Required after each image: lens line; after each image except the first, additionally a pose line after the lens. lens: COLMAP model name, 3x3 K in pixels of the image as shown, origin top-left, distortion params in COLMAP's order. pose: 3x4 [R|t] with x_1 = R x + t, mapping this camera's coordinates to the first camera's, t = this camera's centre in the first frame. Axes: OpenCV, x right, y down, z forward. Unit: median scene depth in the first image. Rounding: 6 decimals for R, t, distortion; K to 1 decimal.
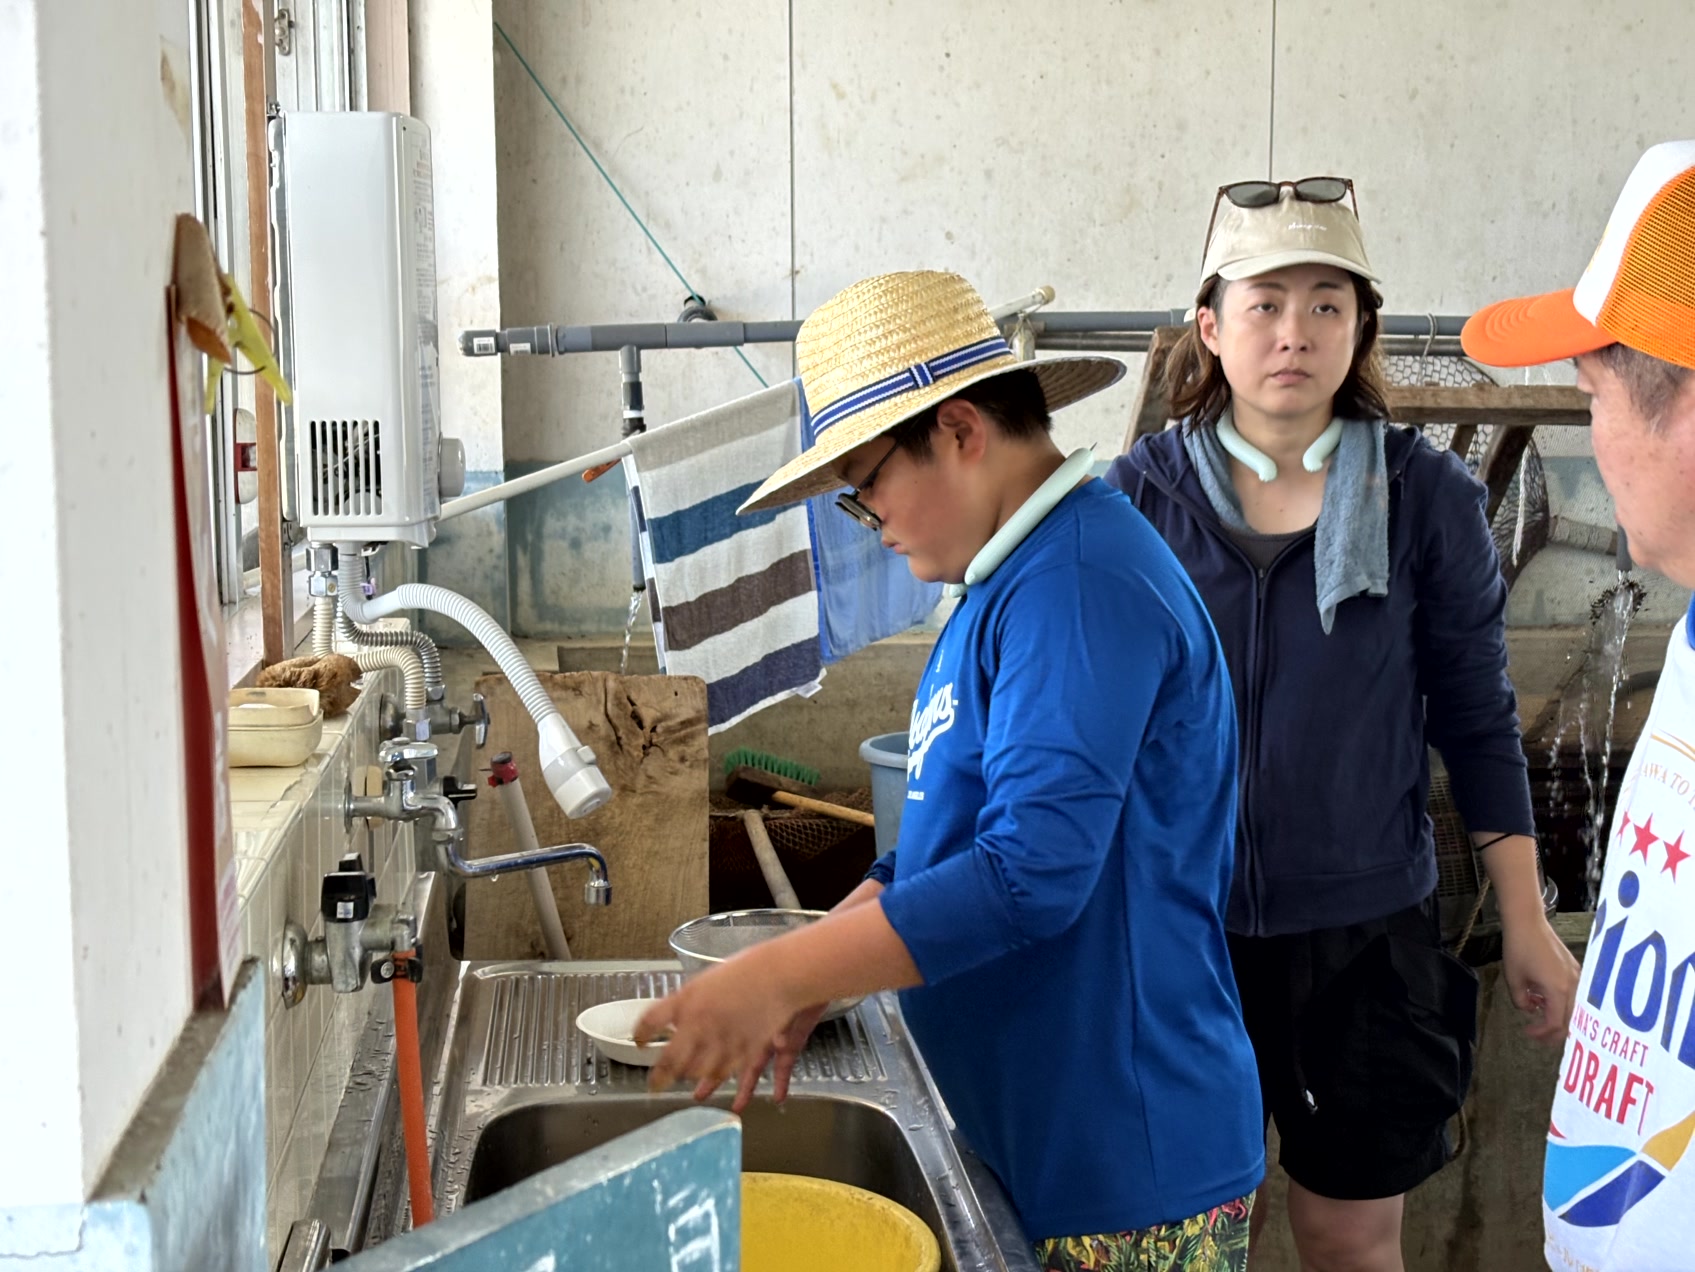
lens RADIAL K [[2519.3, 0, 899.0], [0, 2519.3, 643.2], [0, 0, 1]] dist [0.274129, -1.243020]
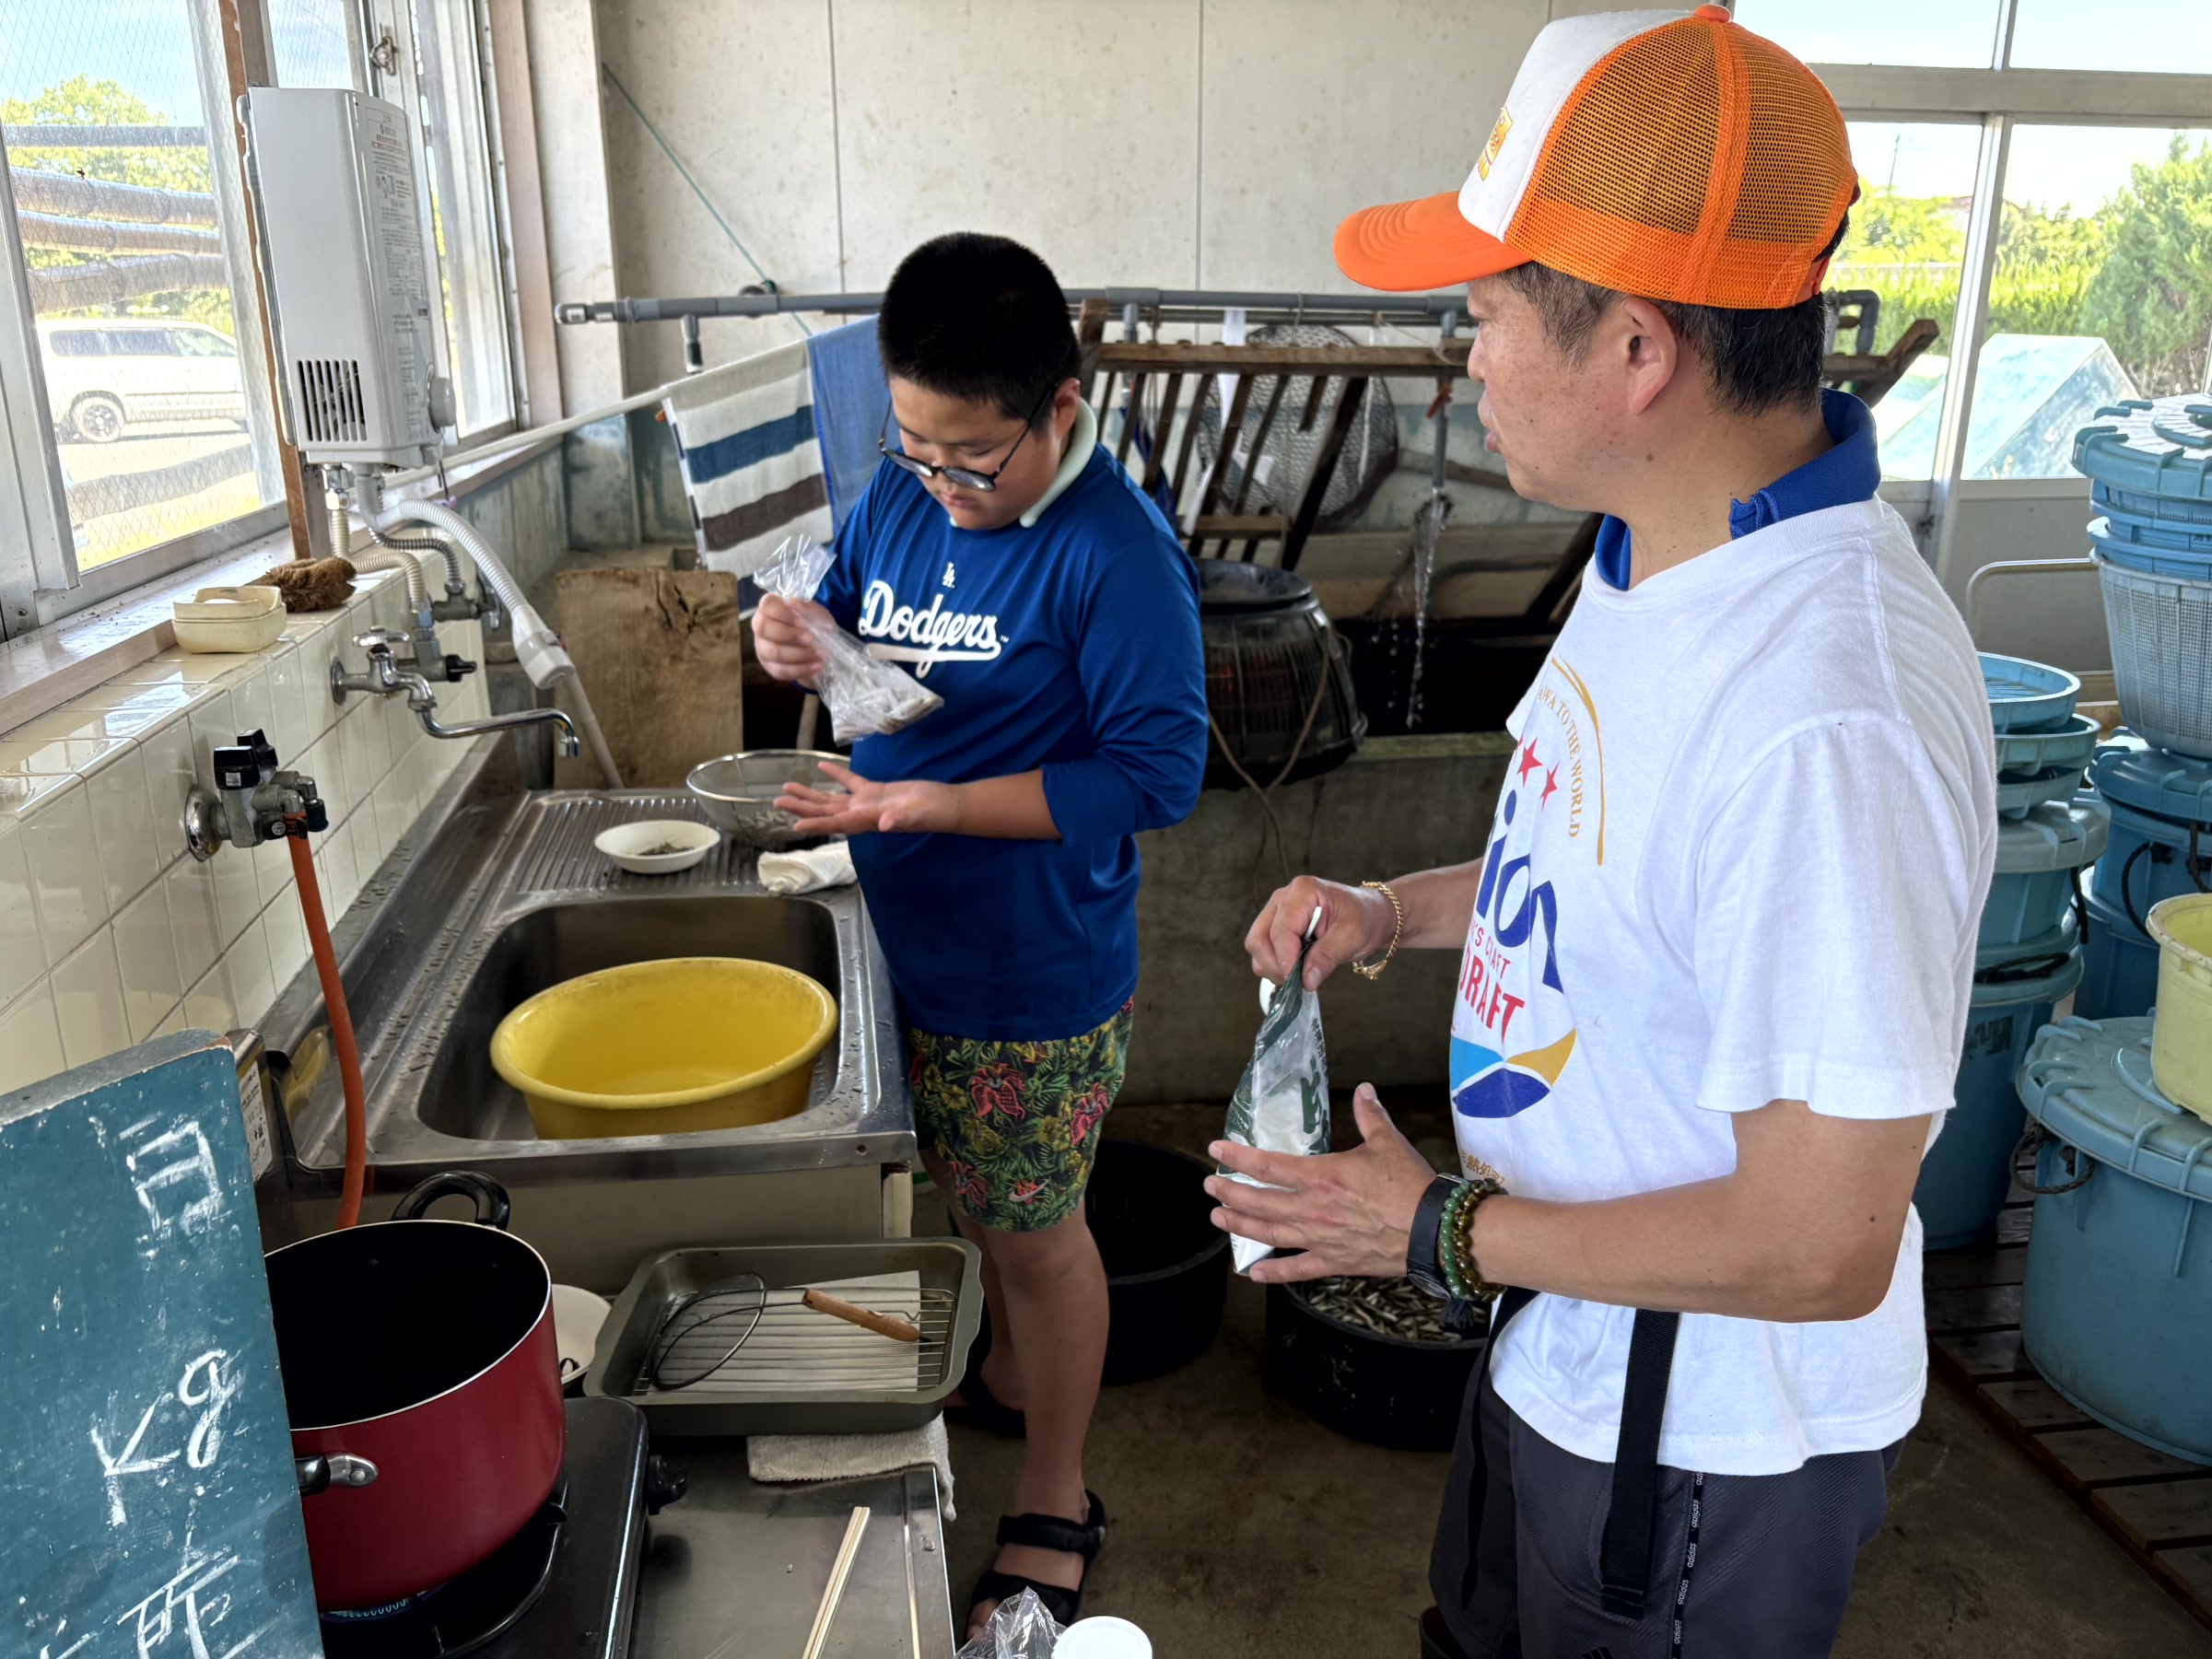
lens RADIAL K [[1680.9, 0, 1117.9], [0, 1680.9, 828.3], [0, 0, 1]] dist [0.001310, 0.000766]
pose [[0.998408, -0.016252, 0.054009, 0.067884], [0.007012, 0.985922, 0.167058, 0.000365], [-0.055963, -0.166414, 0.984467, 0.099103]]
